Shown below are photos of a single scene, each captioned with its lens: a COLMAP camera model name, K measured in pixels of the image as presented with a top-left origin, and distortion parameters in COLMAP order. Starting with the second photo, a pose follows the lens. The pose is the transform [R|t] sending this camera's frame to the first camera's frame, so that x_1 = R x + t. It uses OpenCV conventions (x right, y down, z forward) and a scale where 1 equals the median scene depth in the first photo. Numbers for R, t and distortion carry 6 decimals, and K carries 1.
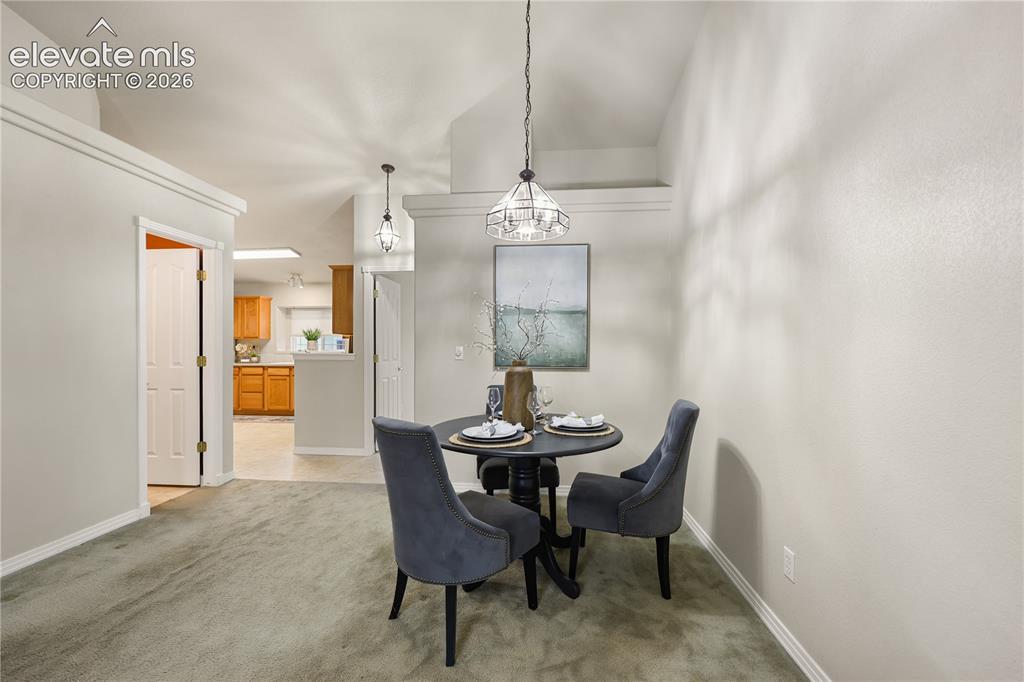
lens RADIAL K [[414.7, 0, 506.8], [0, 414.7, 354.4], [0, 0, 1]] dist [-0.001070, -0.000118]
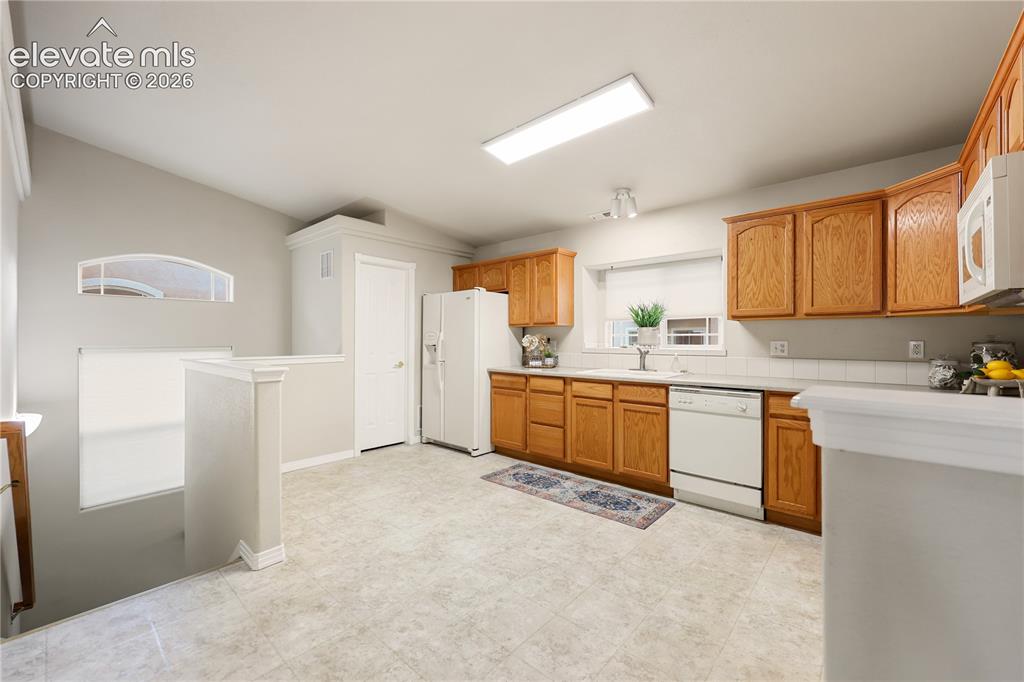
lens RADIAL K [[420.1, 0, 518.4], [0, 420.1, 336.6], [0, 0, 1]] dist [-0.000376, -0.000319]
pose [[0.815646, -0.009373, -0.578475, -0.309119], [0.000153, 0.999872, -0.015986, -0.013432], [0.578551, 0.012951, 0.815544, 0.503633]]
